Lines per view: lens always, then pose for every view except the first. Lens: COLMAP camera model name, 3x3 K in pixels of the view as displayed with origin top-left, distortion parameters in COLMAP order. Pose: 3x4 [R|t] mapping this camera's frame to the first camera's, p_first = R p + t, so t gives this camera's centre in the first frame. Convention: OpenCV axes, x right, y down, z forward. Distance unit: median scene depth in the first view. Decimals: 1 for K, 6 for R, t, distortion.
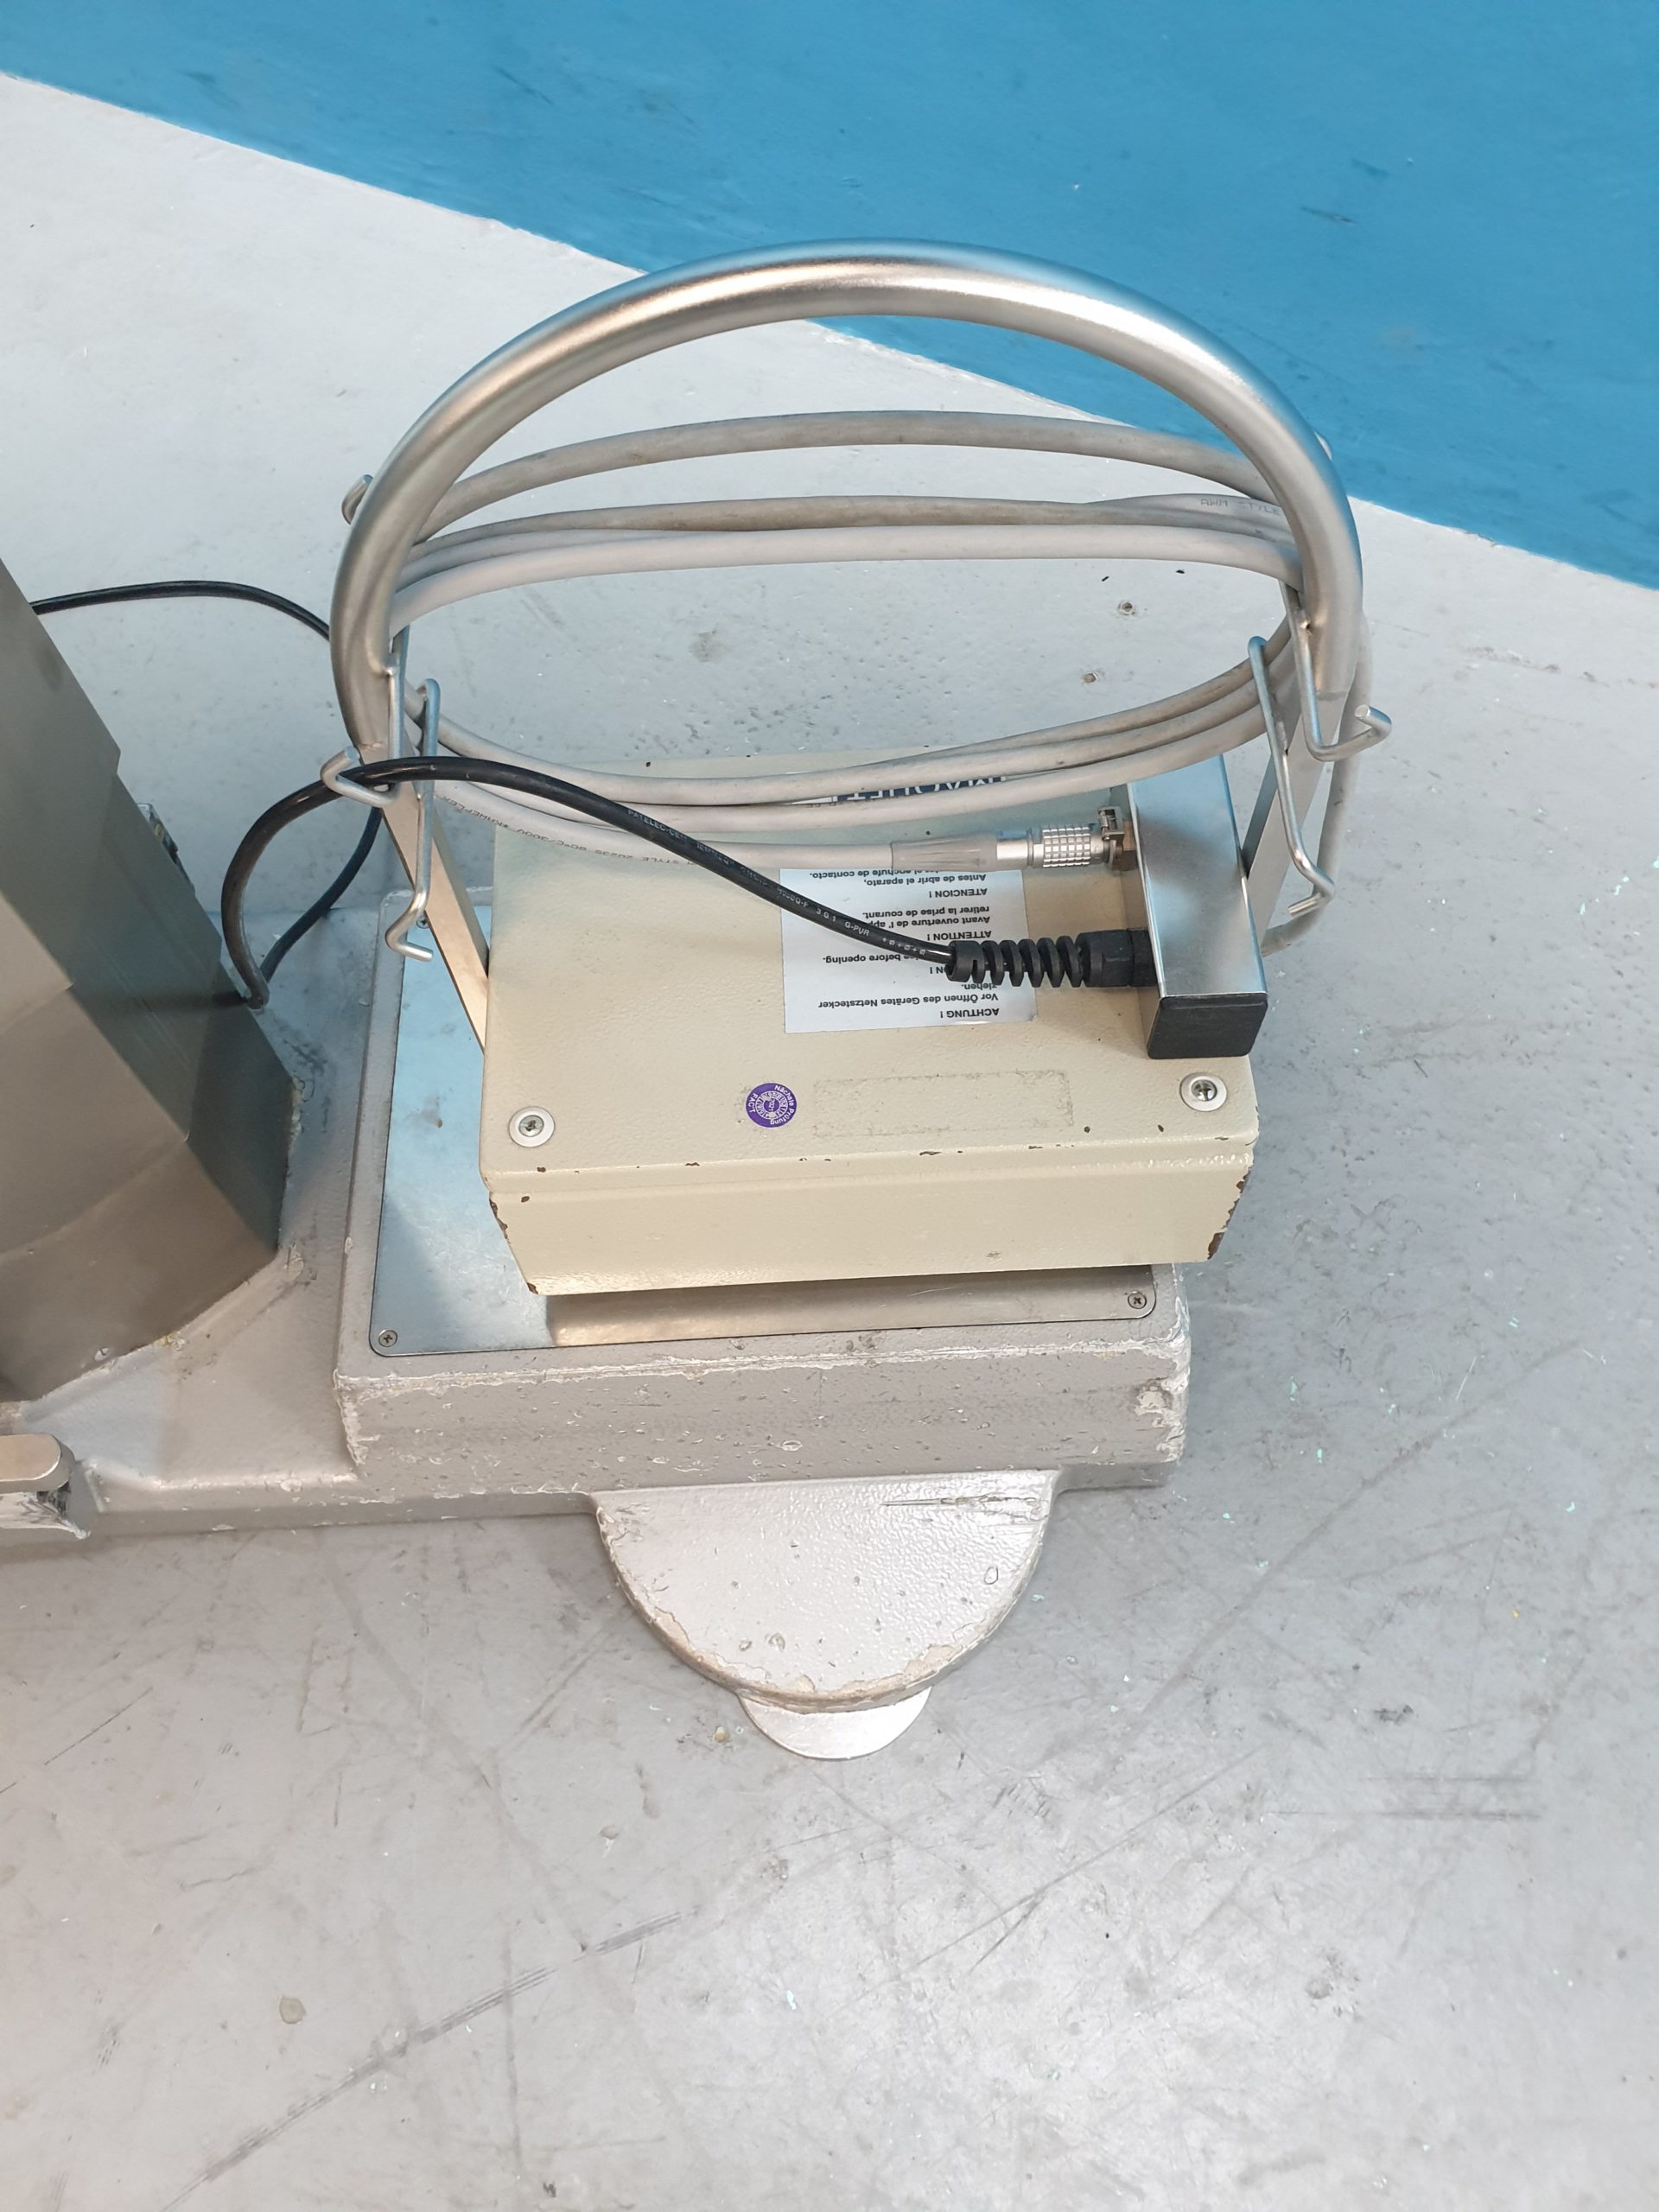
lens RADIAL K [[1727.5, 0, 829.5], [0, 1727.5, 1106.0], [0, 0, 1]] dist [-0.014980, 0.014701]
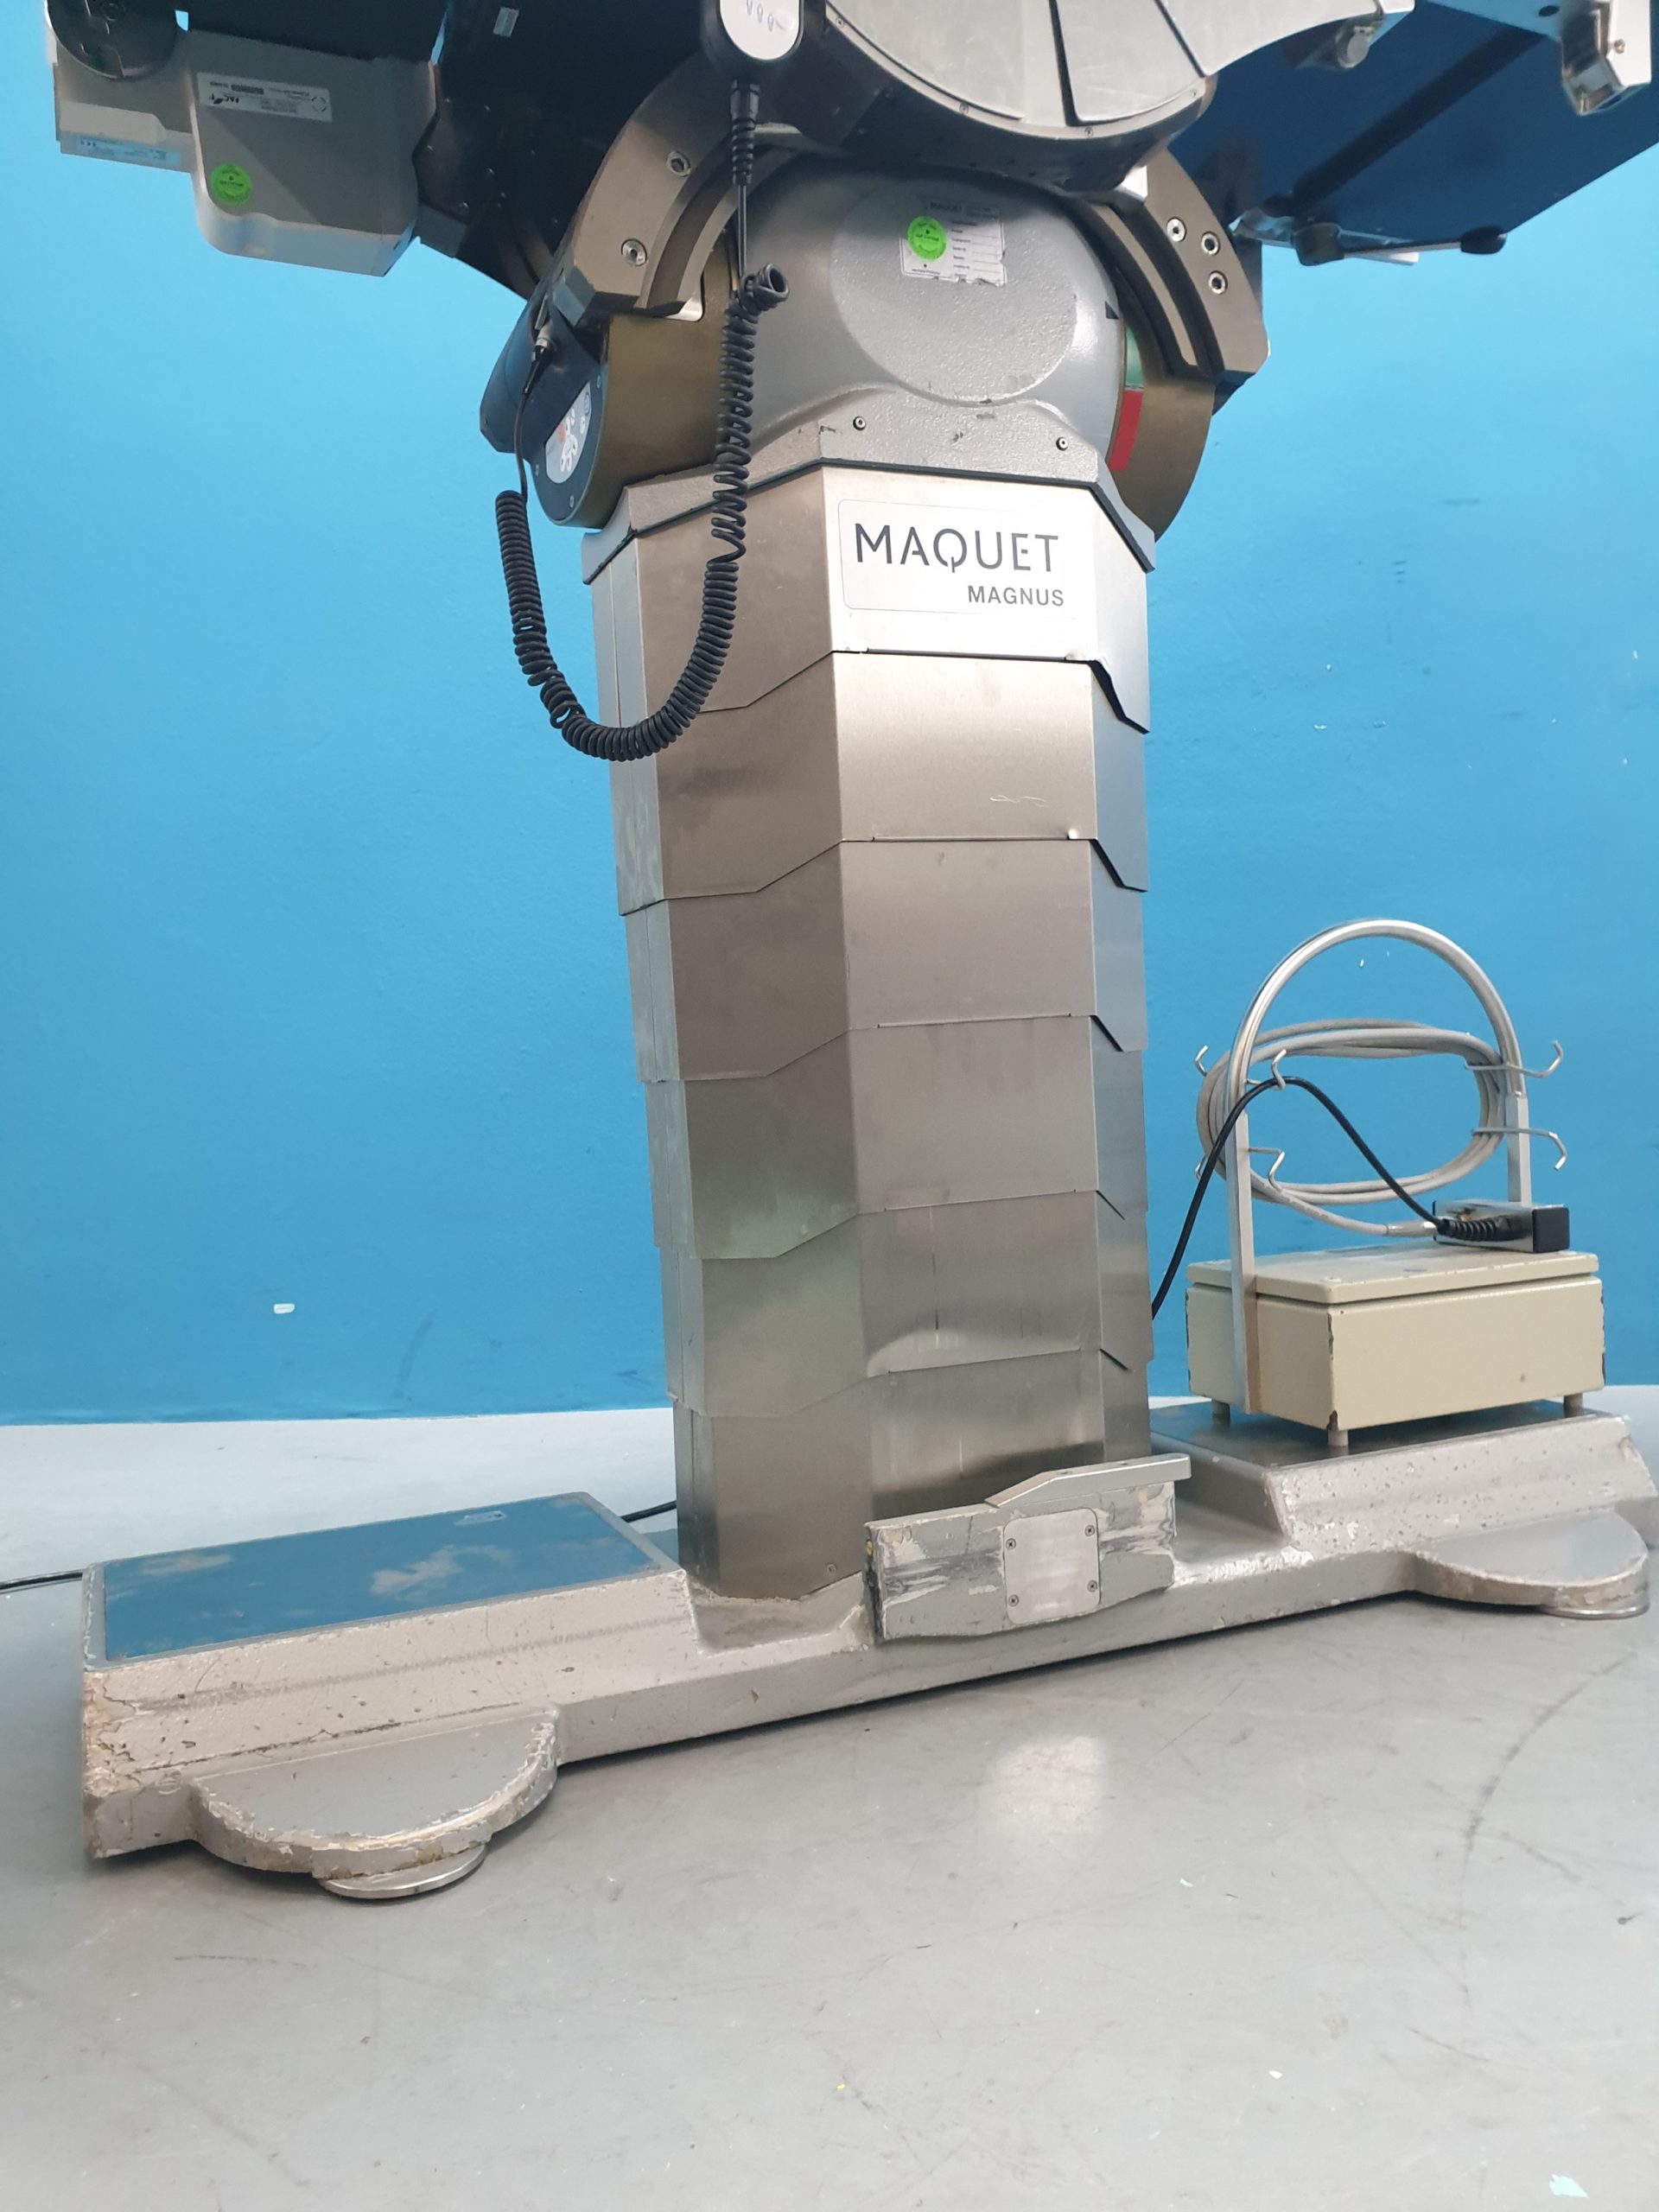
lens RADIAL K [[1755.6, 0, 826.9], [0, 1755.6, 1128.2], [0, 0, 1]] dist [-0.056911, 0.078492]
pose [[0.933606, -0.028131, 0.357195, -1.229081], [0.325149, 0.485328, -0.811625, 1.186930], [-0.150525, 0.873880, 0.462252, -0.063438]]
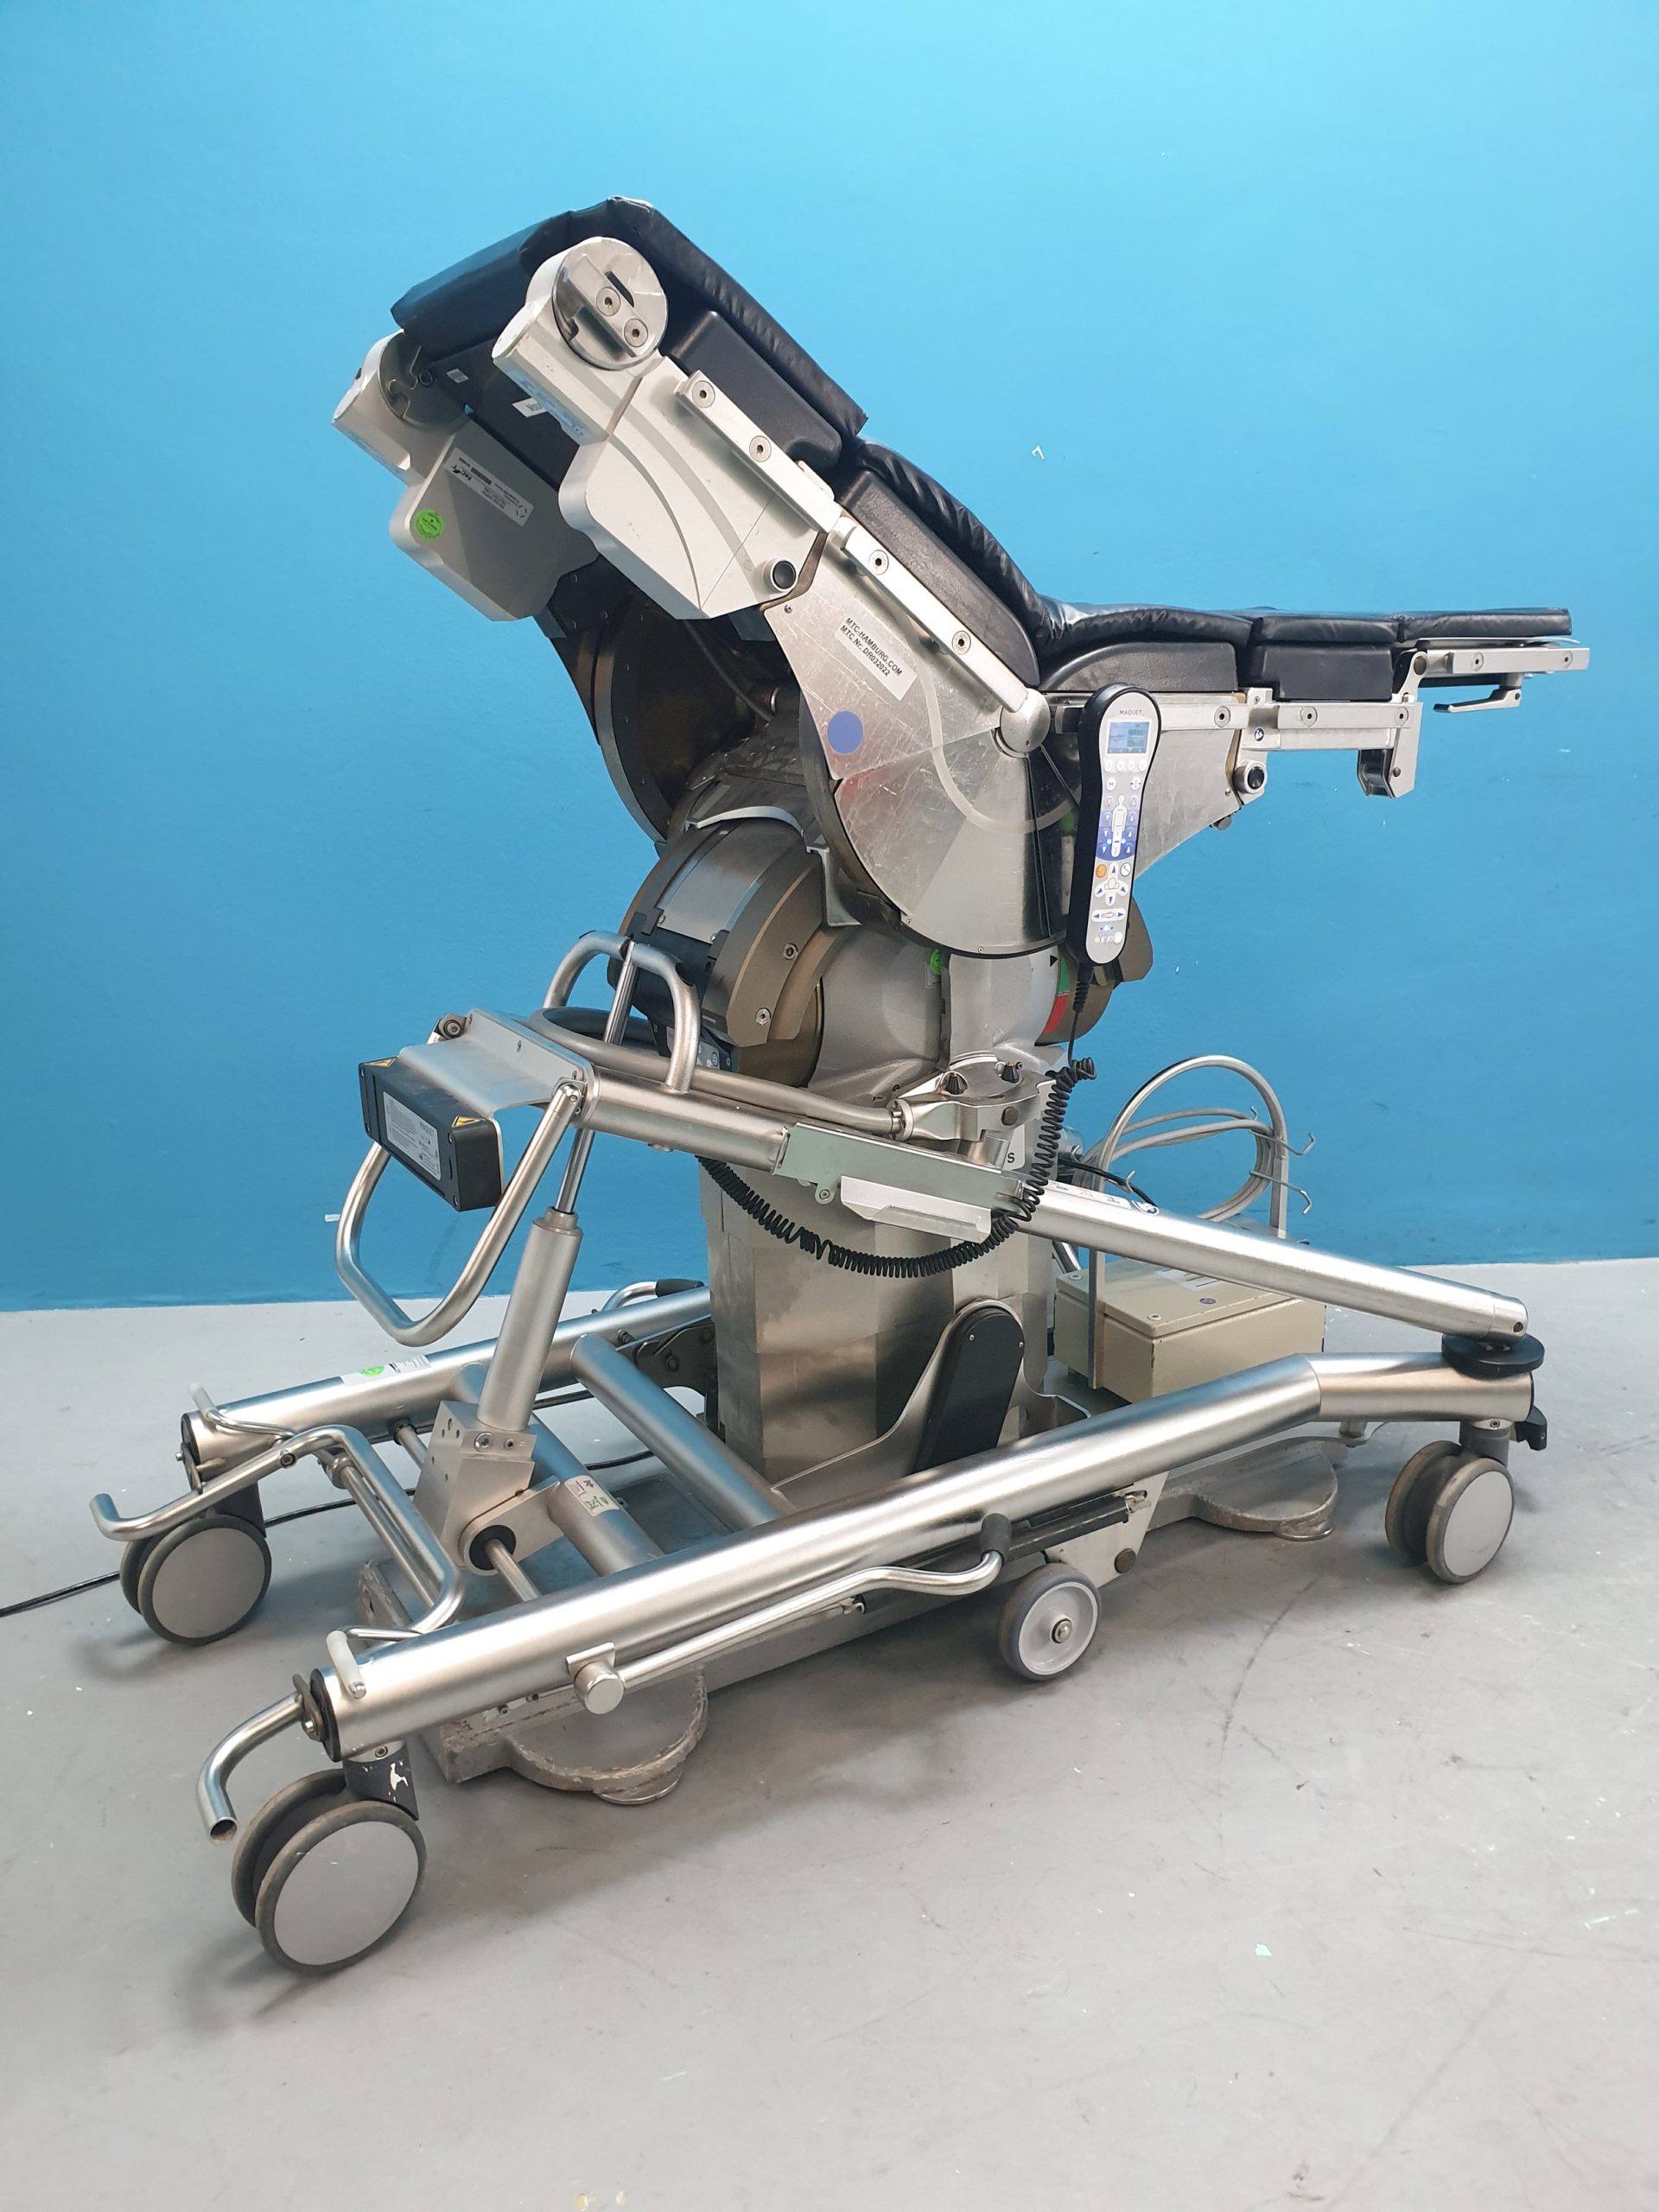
lens RADIAL K [[1731.1, 0, 852.3], [0, 1731.1, 1112.9], [0, 0, 1]] dist [-0.010939, 0.005845]
pose [[0.875710, -0.124157, 0.466601, -1.730388], [0.423903, 0.660363, -0.619861, 1.237040], [-0.231166, 0.740612, 0.630917, -0.982526]]
